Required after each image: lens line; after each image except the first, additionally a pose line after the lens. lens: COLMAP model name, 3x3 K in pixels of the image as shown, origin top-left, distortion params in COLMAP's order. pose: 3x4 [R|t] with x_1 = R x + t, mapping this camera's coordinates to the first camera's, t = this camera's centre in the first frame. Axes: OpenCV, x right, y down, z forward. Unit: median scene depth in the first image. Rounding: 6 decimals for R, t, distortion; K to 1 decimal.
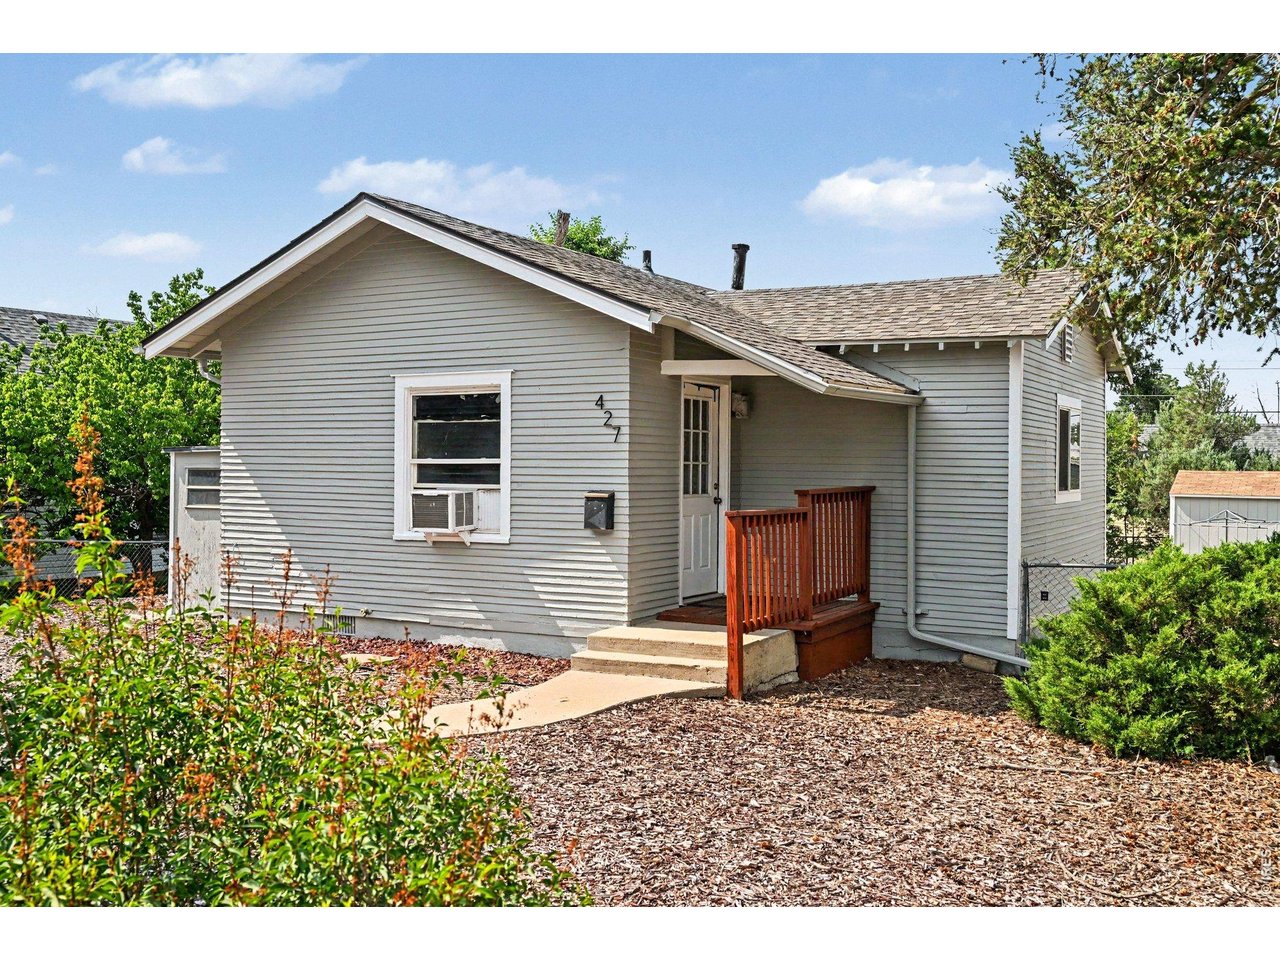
lens RADIAL K [[1297.6, 0, 641.3], [0, 1297.6, 475.4], [0, 0, 1]] dist [-0.004828, 0.000000]
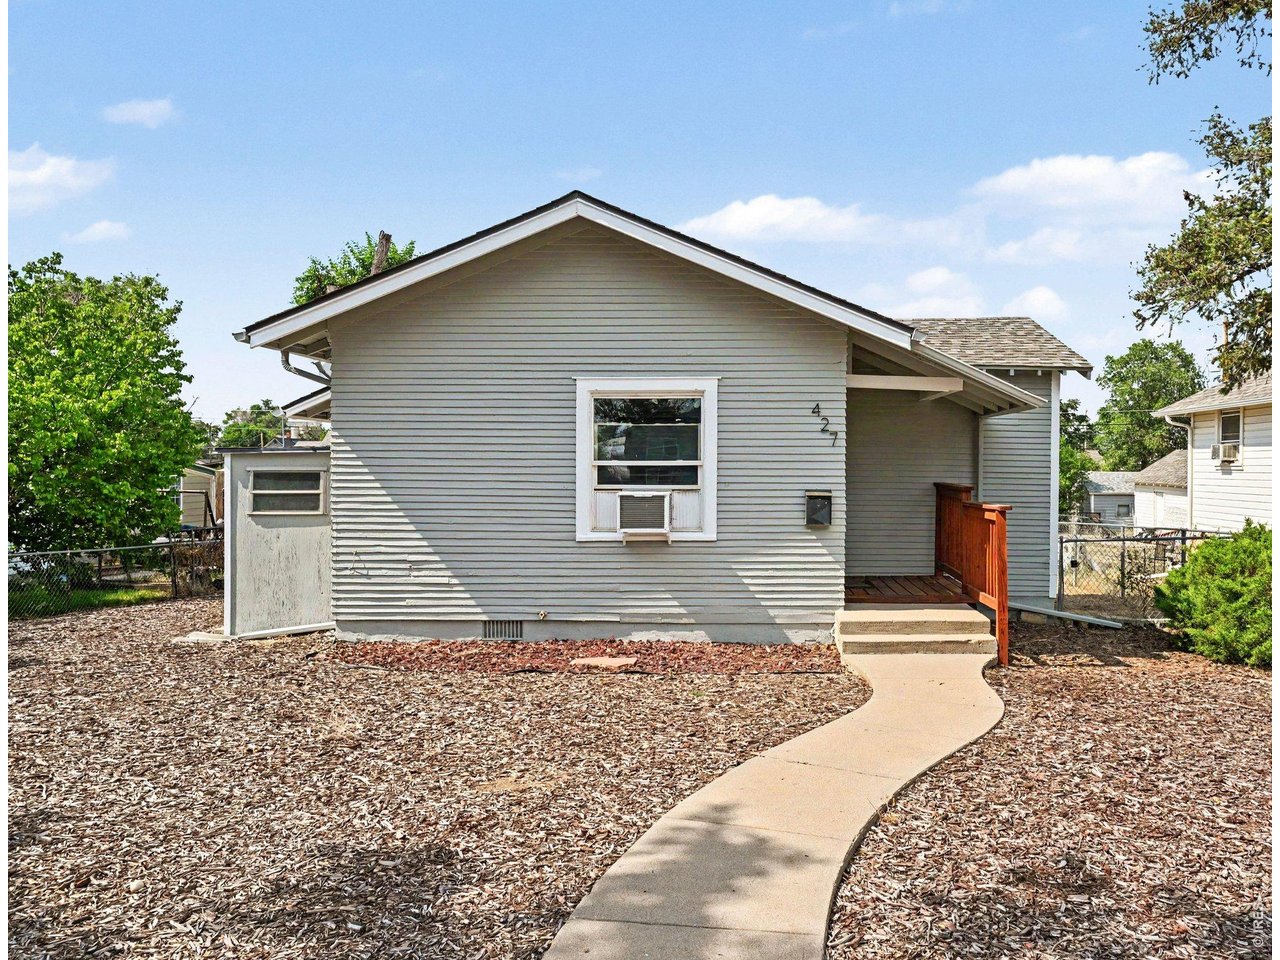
lens RADIAL K [[990.6, 0, 648.7], [0, 990.6, 475.9], [0, 0, 1]] dist [-0.011640, 0.005546]
pose [[0.869408, -0.006950, 0.494045, -0.543277], [0.005538, 0.999975, 0.004322, -0.004229], [-0.494063, -0.001022, 0.869425, 0.318317]]
